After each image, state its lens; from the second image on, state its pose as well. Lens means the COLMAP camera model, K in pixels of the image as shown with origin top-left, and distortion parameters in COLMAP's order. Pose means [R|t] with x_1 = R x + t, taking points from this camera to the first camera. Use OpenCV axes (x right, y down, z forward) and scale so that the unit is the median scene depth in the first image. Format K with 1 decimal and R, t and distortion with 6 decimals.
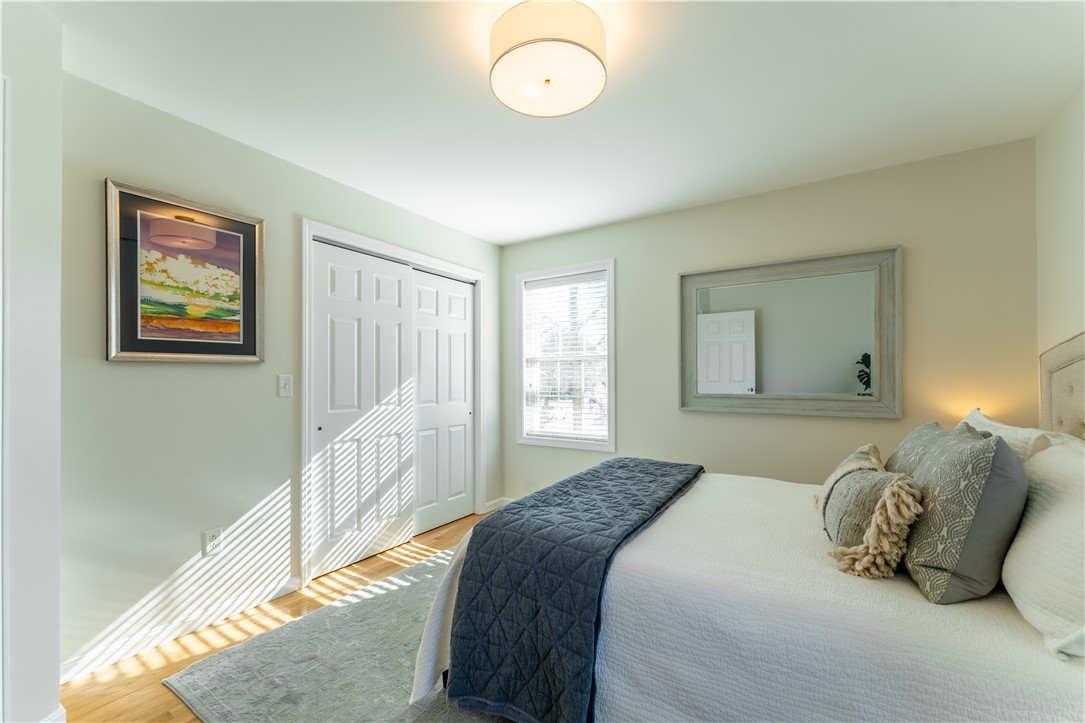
lens RADIAL K [[455.5, 0, 538.6], [0, 455.5, 373.1], [0, 0, 1]] dist [-0.000842, -0.000103]
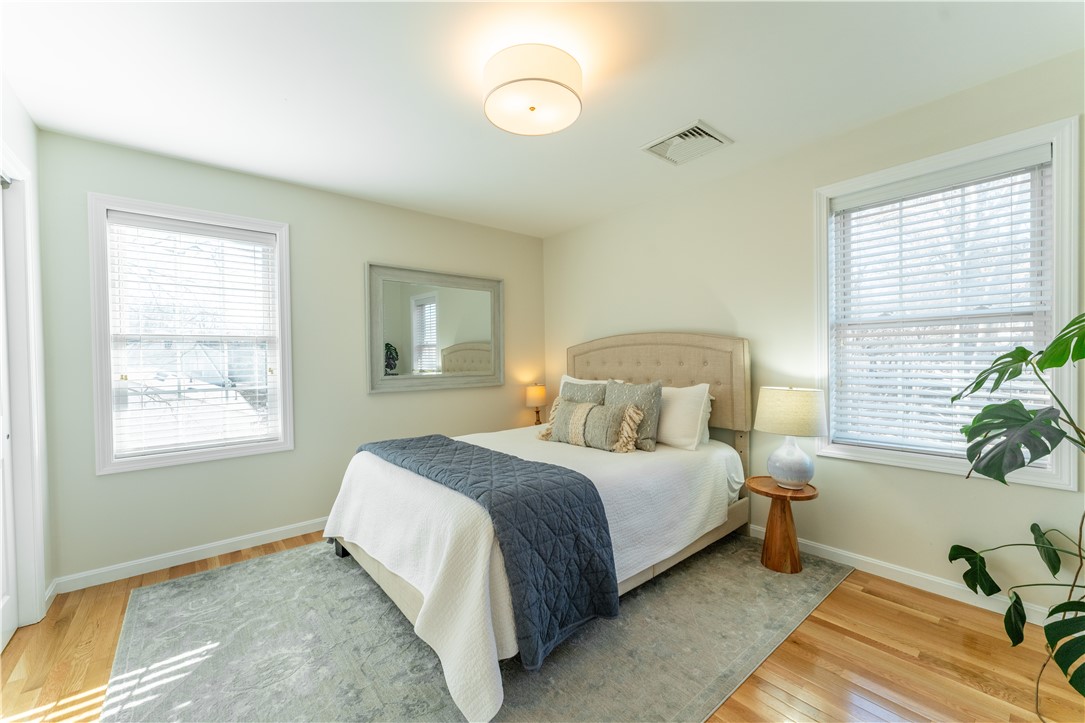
lens RADIAL K [[447.6, 0, 542.5], [0, 447.6, 361.5], [0, 0, 1]] dist [0.001437, 0.000137]
pose [[0.267471, -0.007137, 0.963539, -0.596815], [0.006675, 0.999962, 0.005554, 0.005858], [-0.963543, 0.004946, 0.267509, 0.359693]]
